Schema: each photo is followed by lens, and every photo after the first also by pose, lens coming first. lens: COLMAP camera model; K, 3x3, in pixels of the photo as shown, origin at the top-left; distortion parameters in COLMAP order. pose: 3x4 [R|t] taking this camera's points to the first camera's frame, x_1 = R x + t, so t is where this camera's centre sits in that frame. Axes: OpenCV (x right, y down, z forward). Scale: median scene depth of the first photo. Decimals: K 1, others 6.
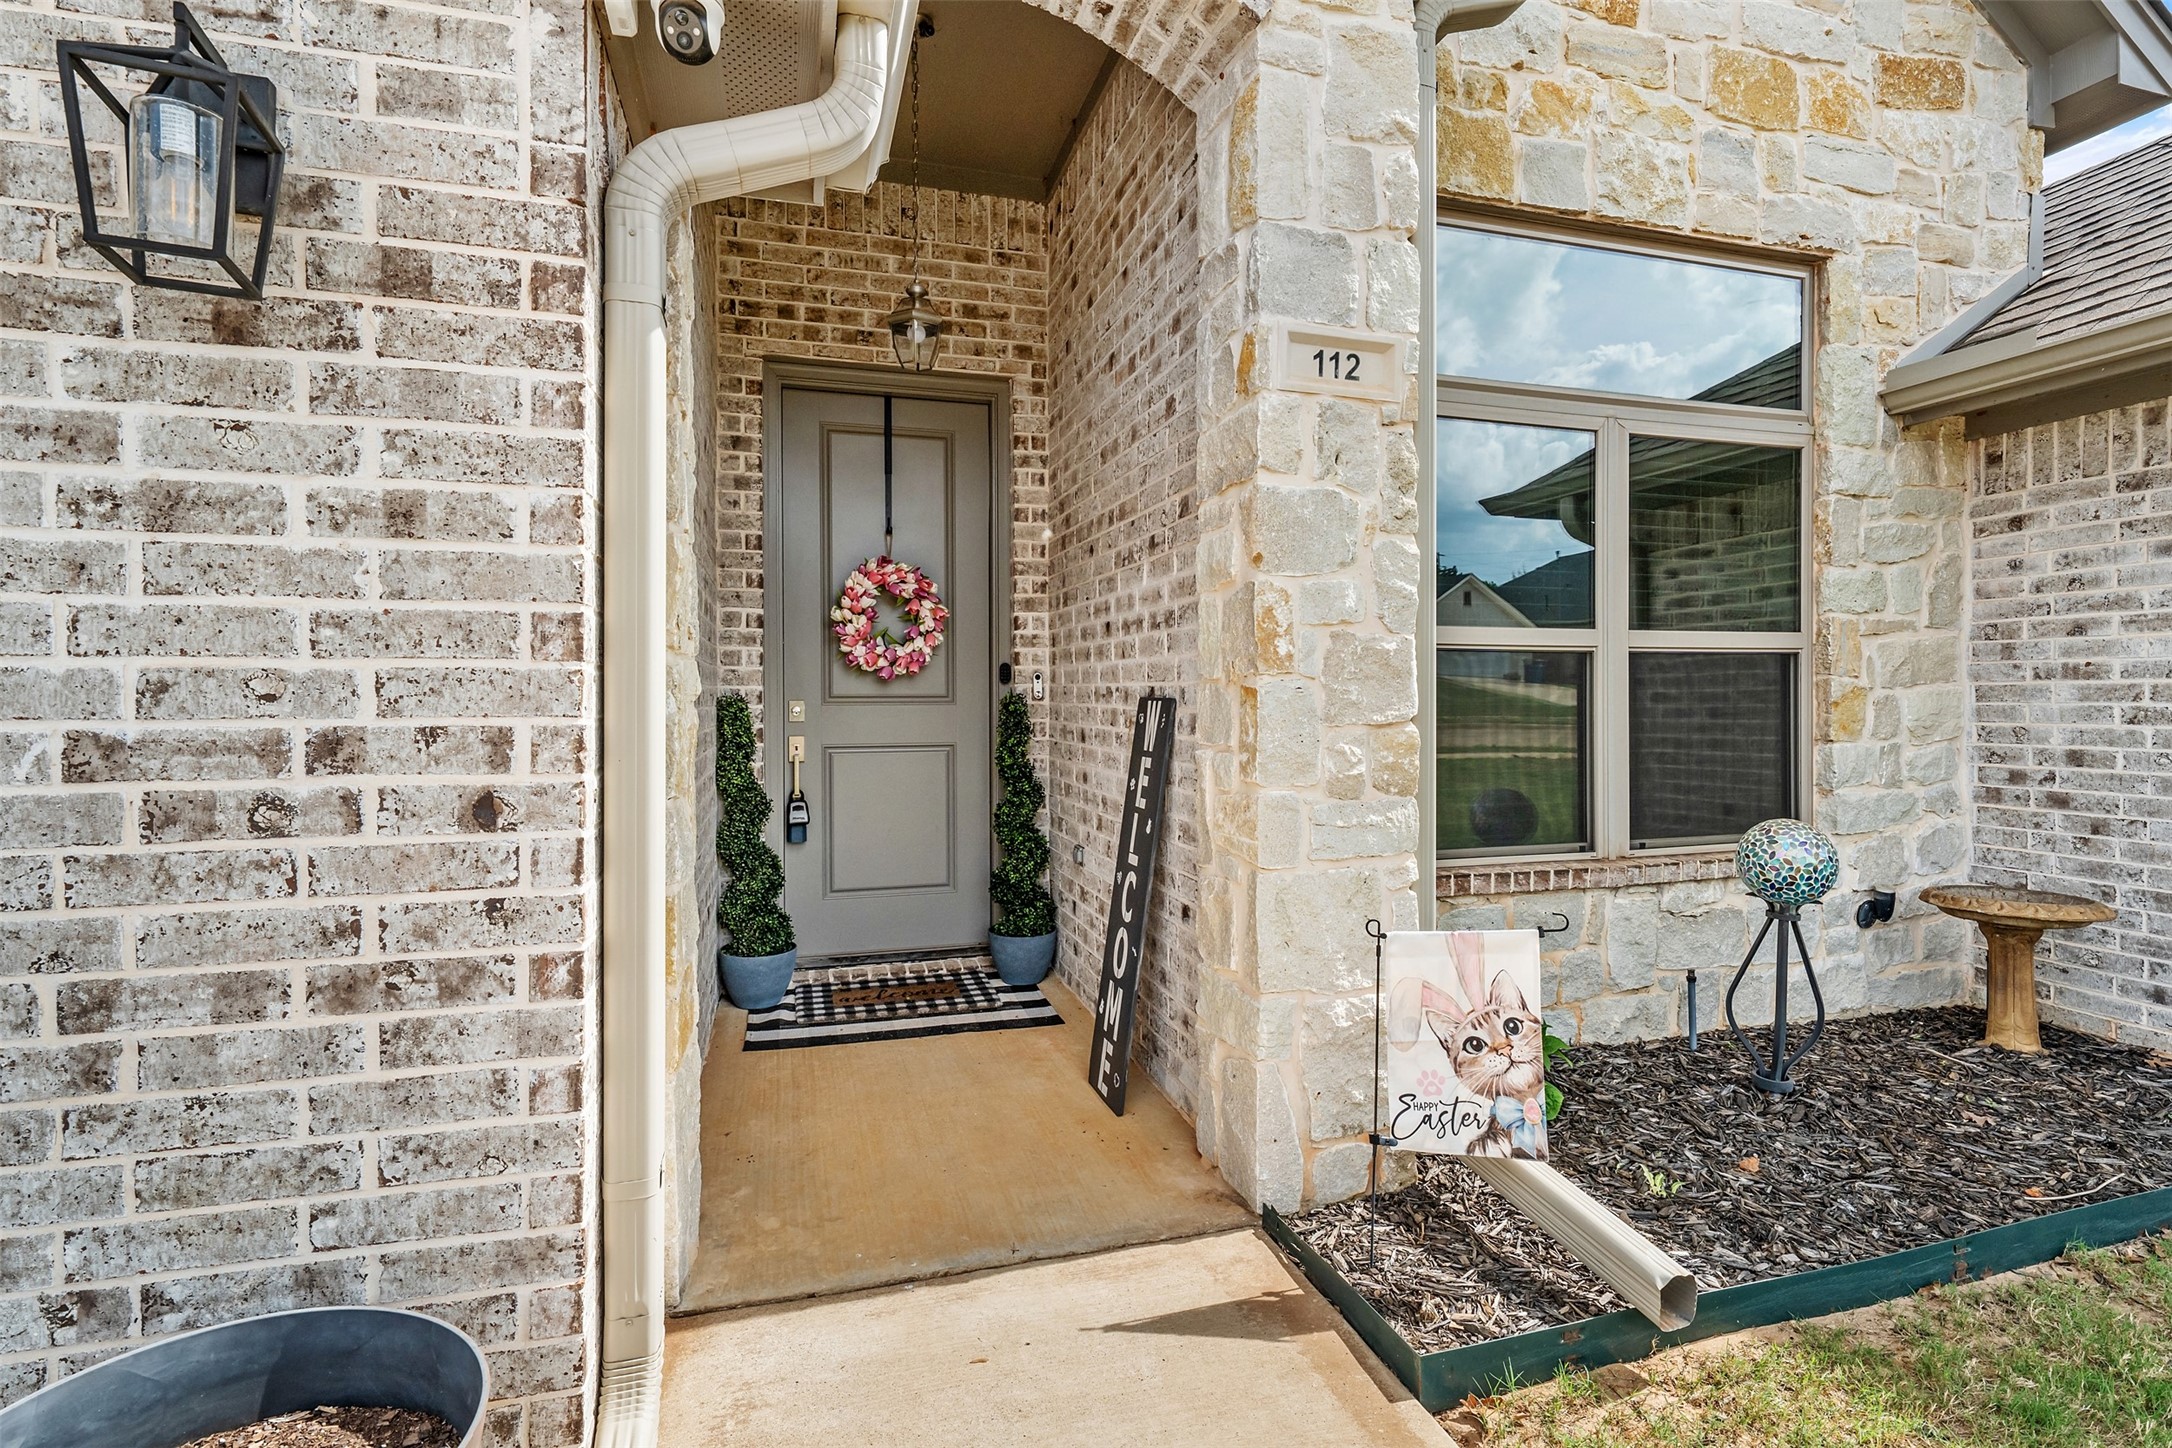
lens RADIAL K [[1007.2, 0, 1083.2], [0, 1007.2, 709.6], [0, 0, 1]] dist [0.001269, 0.000125]
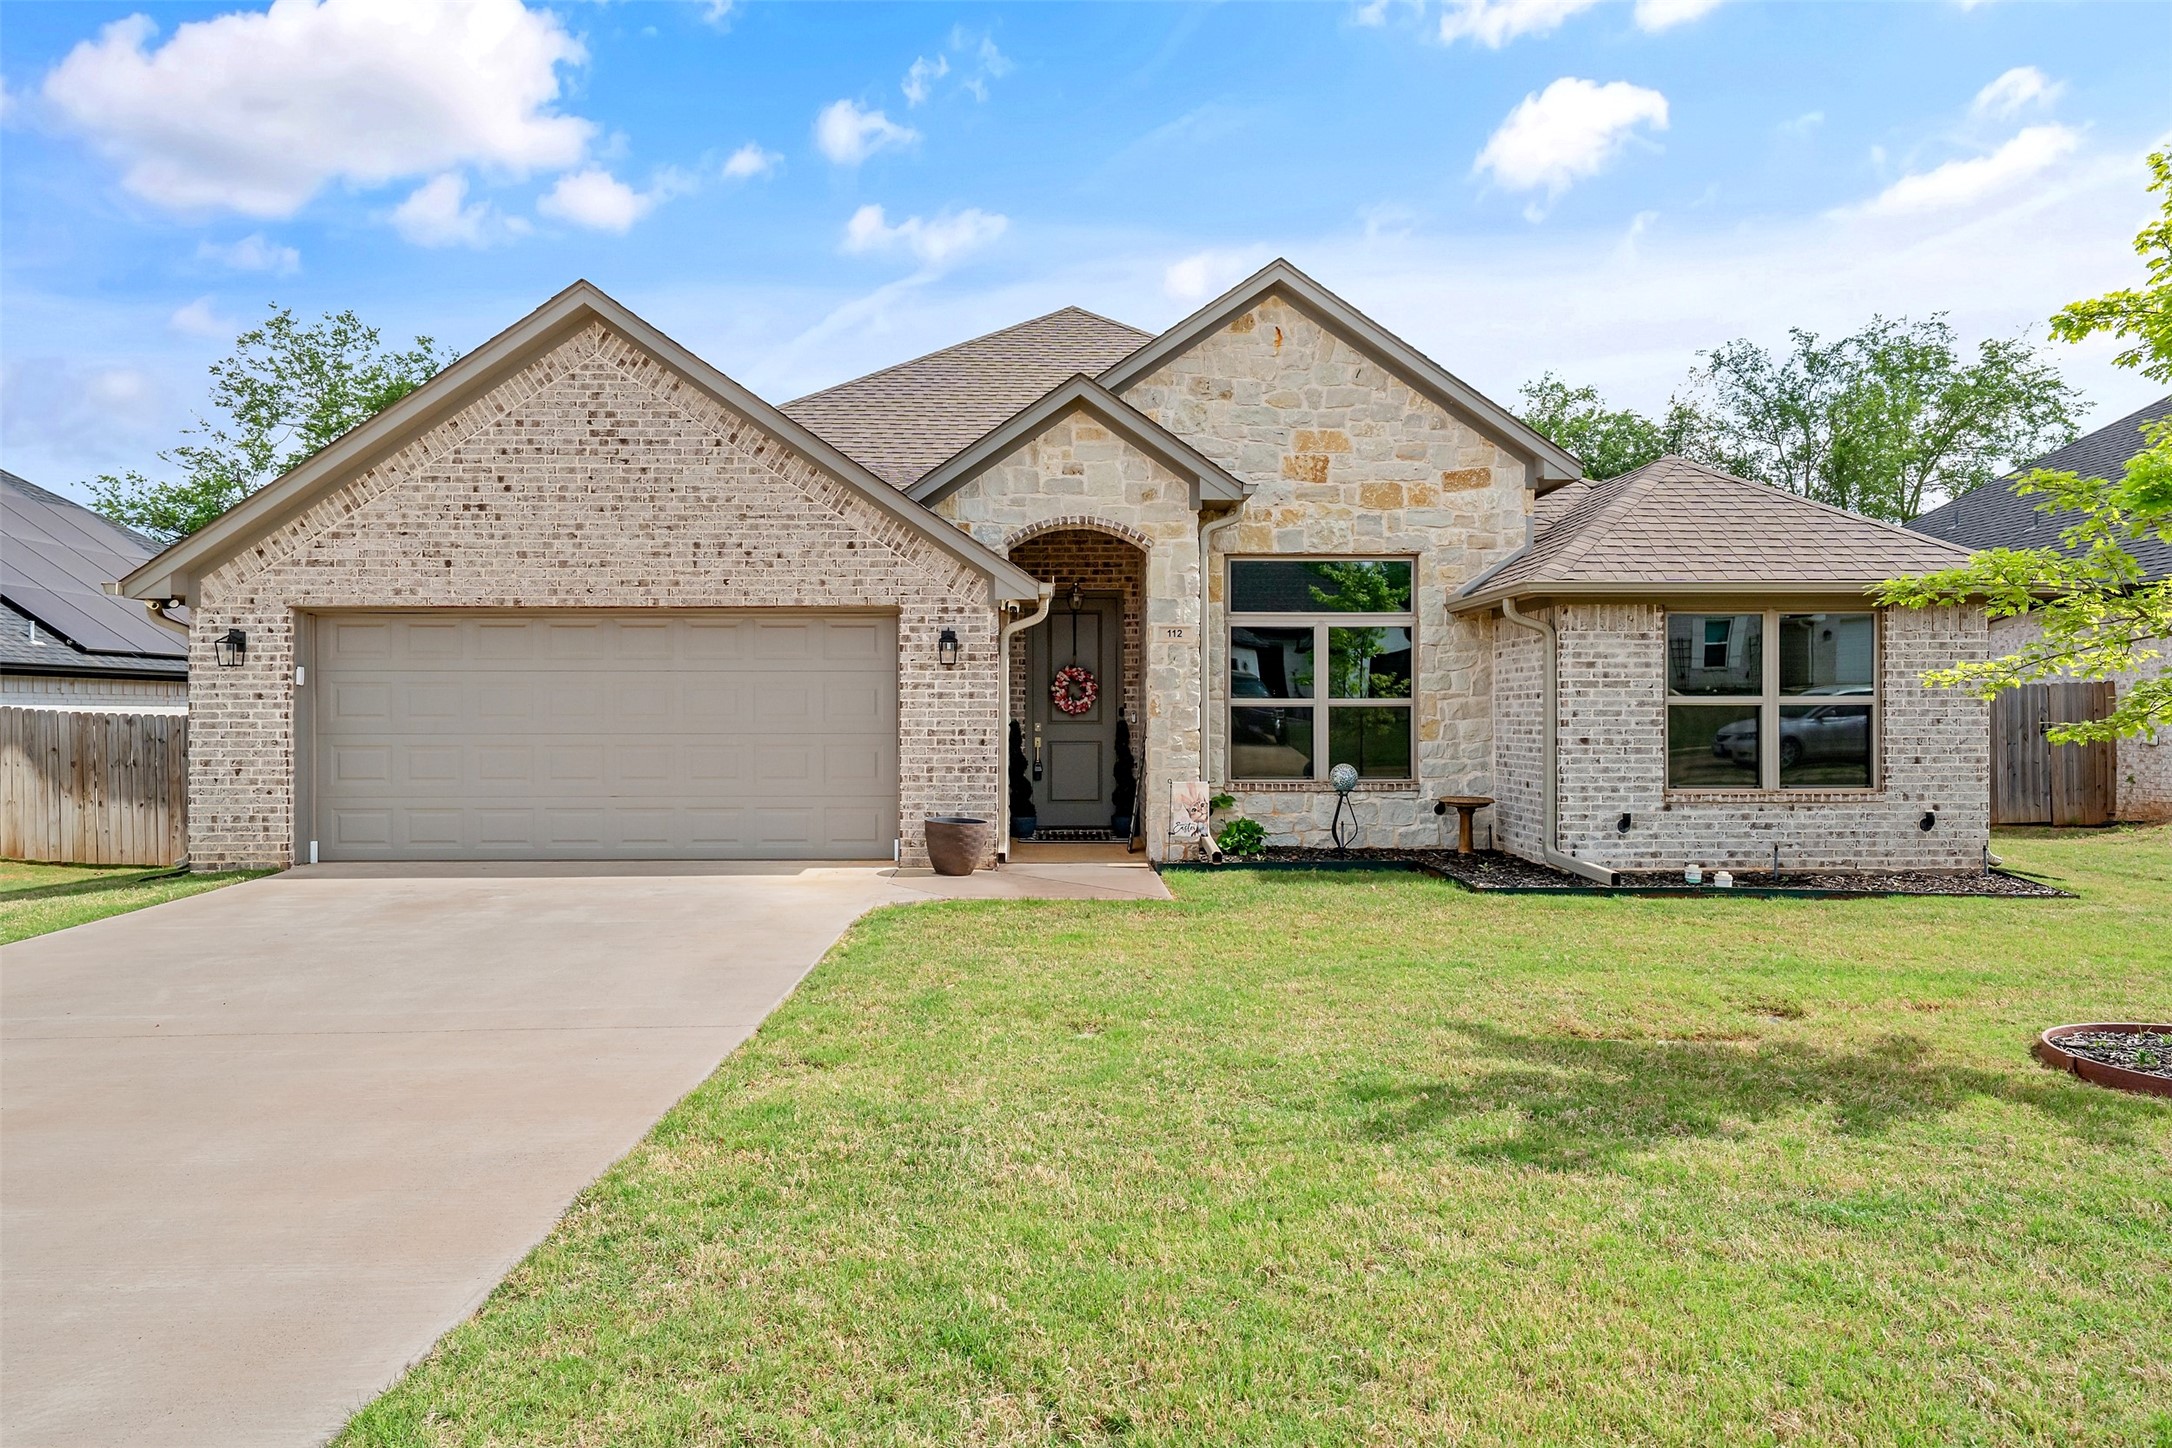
lens RADIAL K [[1298.1, 0, 1097.5], [0, 1298.1, 725.8], [0, 0, 1]] dist [-0.000137, -0.000678]
pose [[0.968933, 0.004555, -0.247281, 0.759234], [-0.005176, 0.999985, -0.001862, 0.003809], [0.247269, 0.003084, 0.968942, -2.412945]]
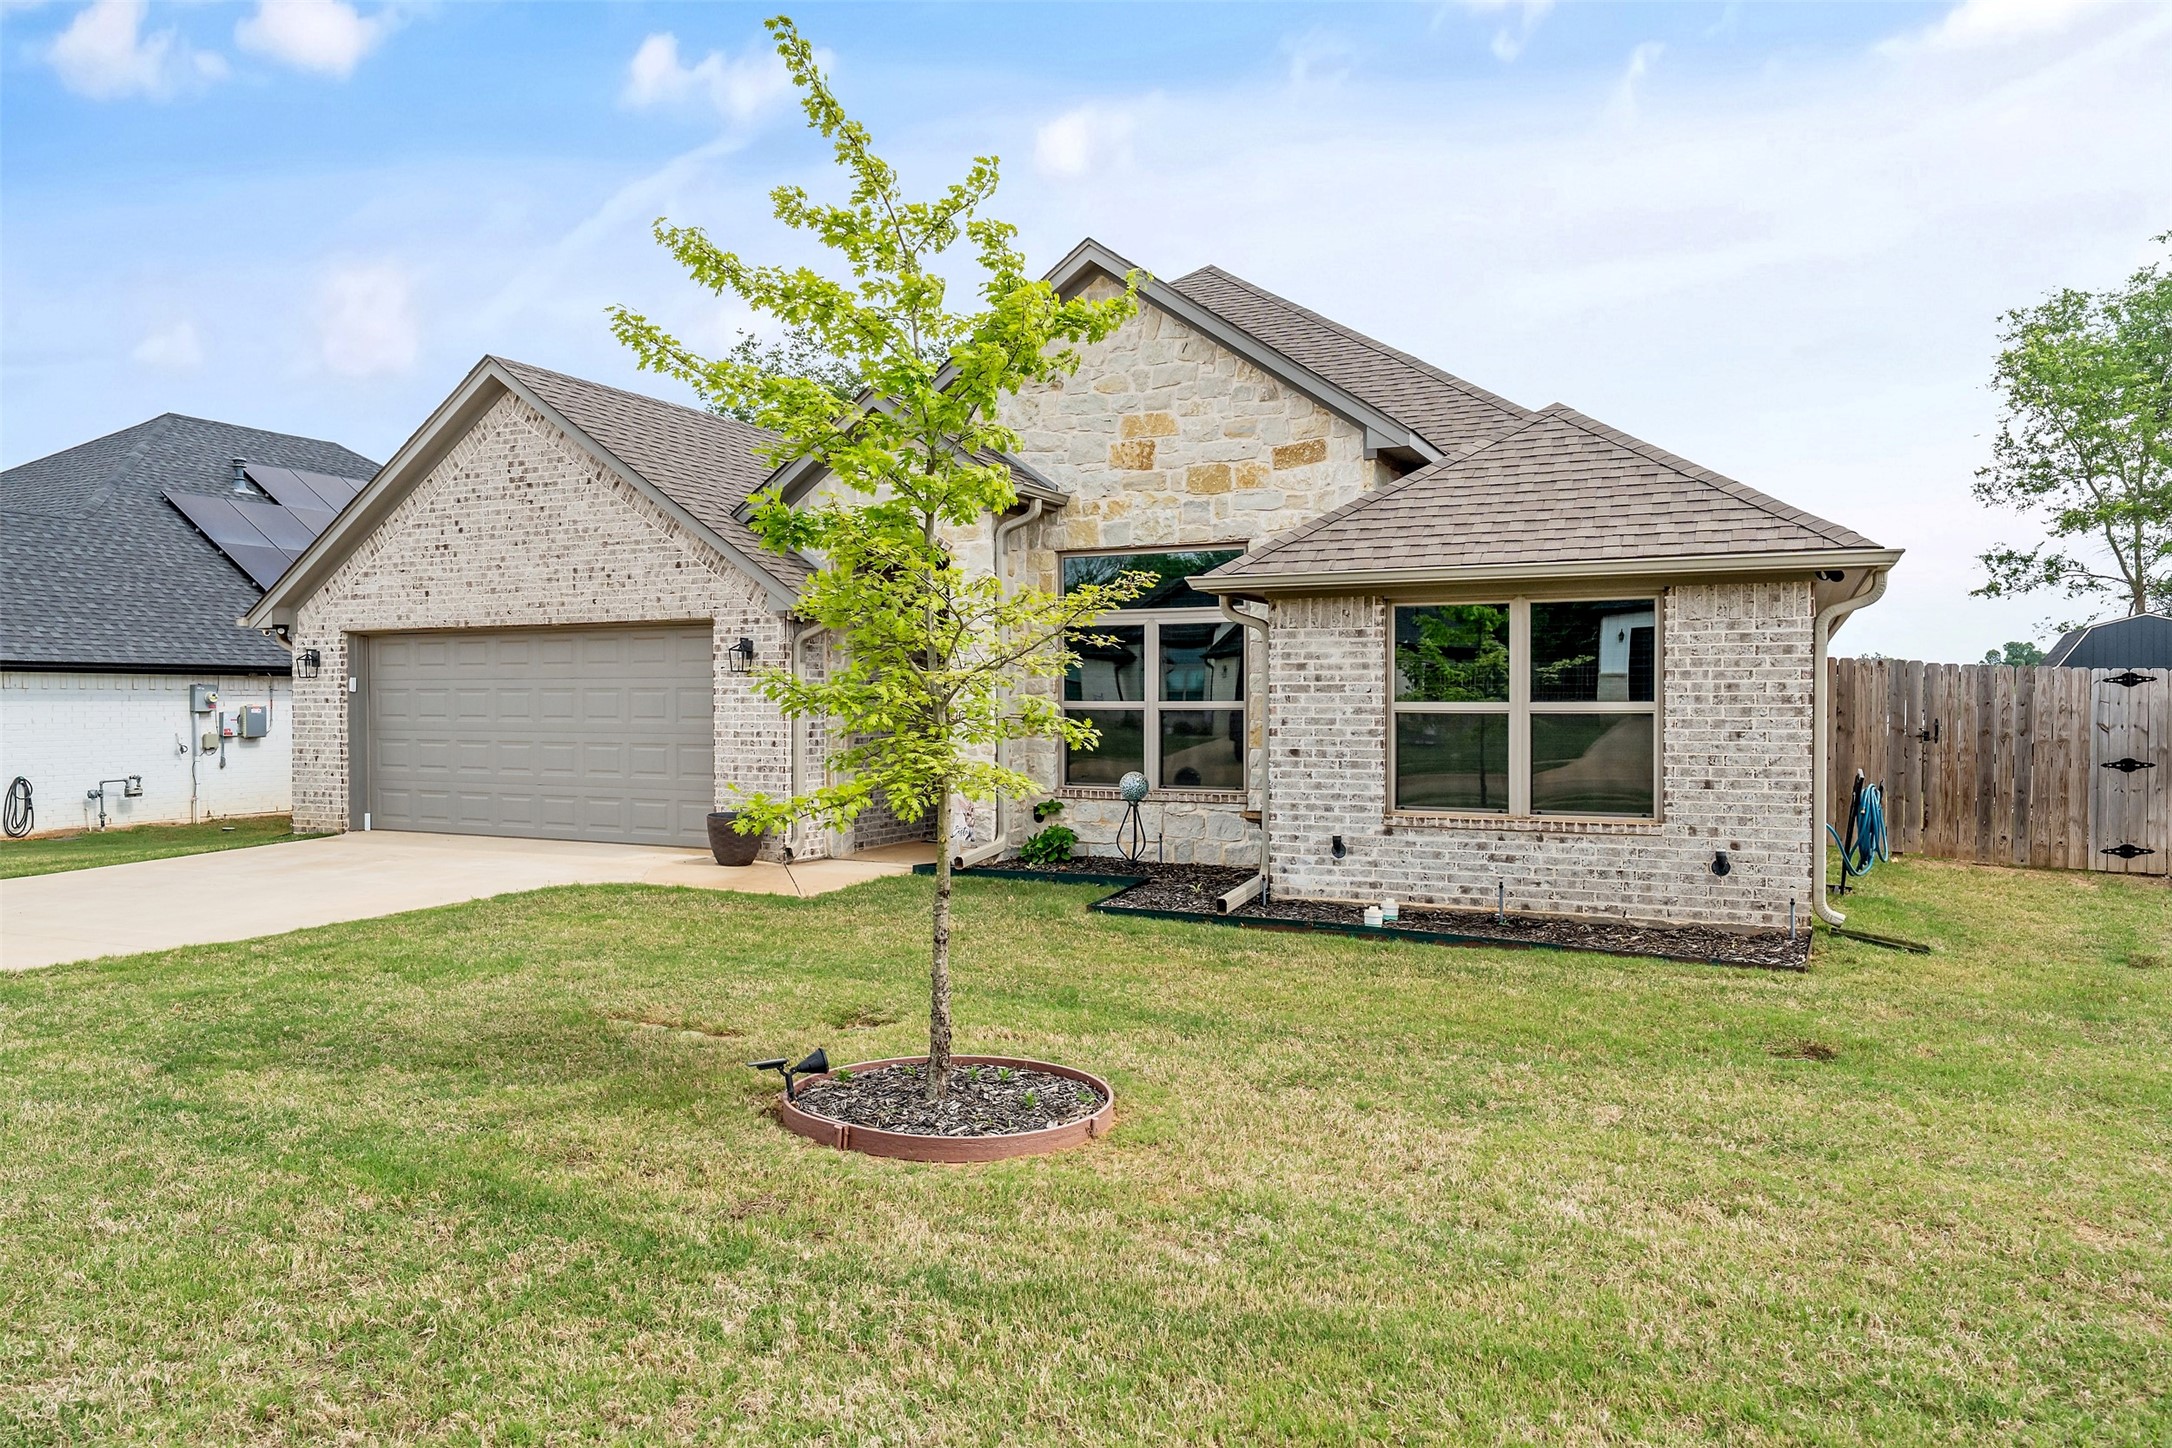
lens RADIAL K [[1509.8, 0, 1089.1], [0, 1509.8, 731.8], [0, 0, 1]] dist [-0.009298, -0.001999]
pose [[0.739410, 0.018210, -0.673009, 2.804953], [-0.009625, 0.999818, 0.016479, -0.059751], [0.673187, -0.005707, 0.739450, -1.821251]]
